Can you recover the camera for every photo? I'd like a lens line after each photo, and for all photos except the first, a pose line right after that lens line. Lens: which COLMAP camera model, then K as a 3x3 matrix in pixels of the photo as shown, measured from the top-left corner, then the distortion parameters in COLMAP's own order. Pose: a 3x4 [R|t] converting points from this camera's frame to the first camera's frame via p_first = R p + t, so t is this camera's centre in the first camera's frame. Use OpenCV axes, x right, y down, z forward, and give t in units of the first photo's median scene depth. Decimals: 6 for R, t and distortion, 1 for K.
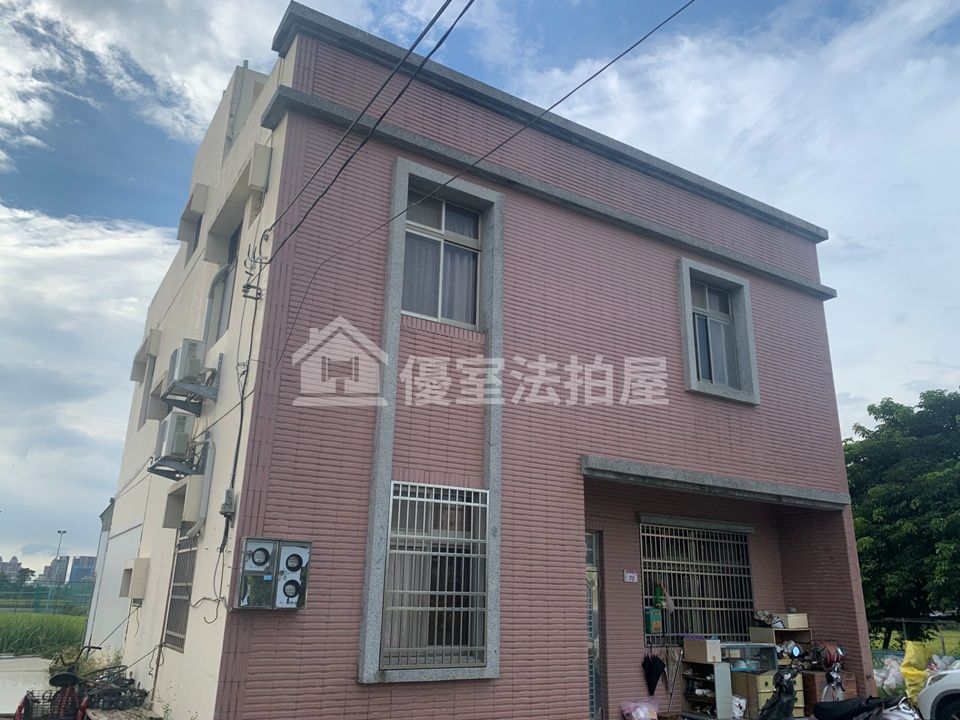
lens RADIAL K [[746.6, 0, 480.2], [0, 746.6, 347.5], [0, 0, 1]] dist [0.062868, -0.159220]
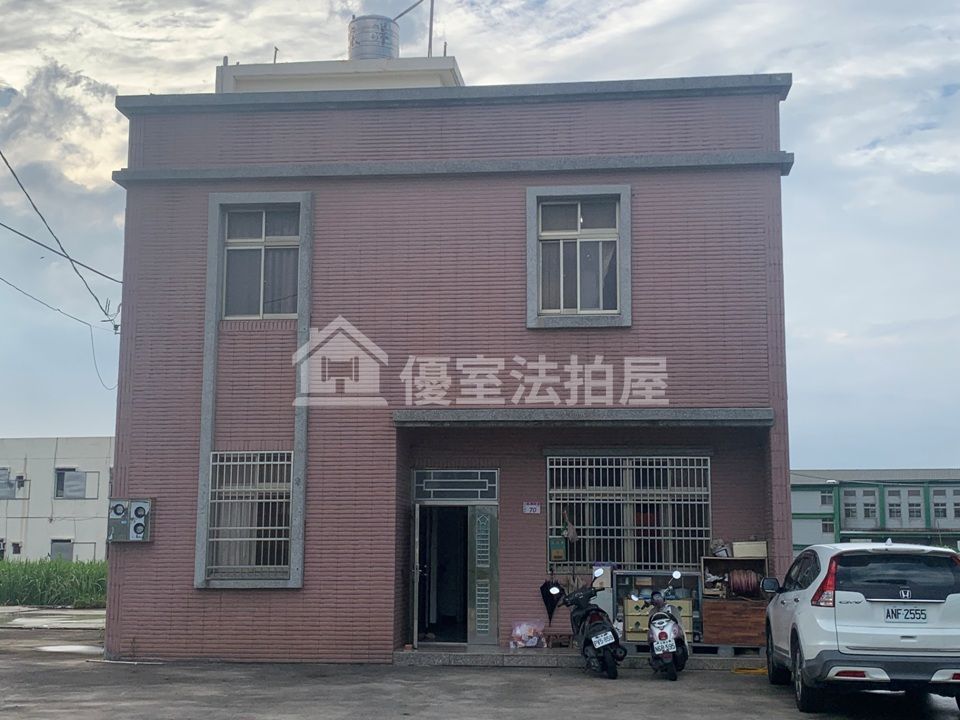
lens RADIAL K [[1324.4, 0, 476.3], [0, 1324.4, 330.5], [0, 0, 1]] dist [0.135158, -0.419154]
pose [[0.784324, -0.116291, -0.609354, 1.501090], [0.211350, 0.973599, 0.086232, -0.124922], [0.583239, -0.196421, 0.788195, -0.510897]]
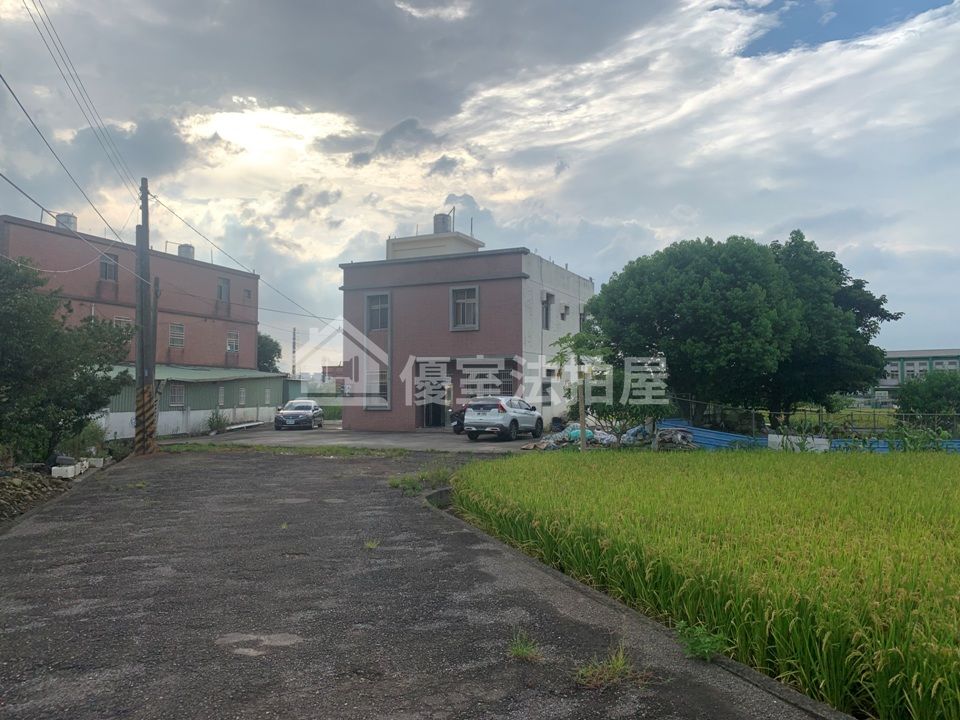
lens RADIAL K [[746.6, 0, 480.2], [0, 746.6, 347.5], [0, 0, 1]] dist [0.062868, -0.159220]
pose [[0.547132, -0.077764, -0.833426, 3.509800], [0.283477, 0.954053, 0.097079, -0.178430], [0.787583, -0.289372, 0.544038, -0.792313]]
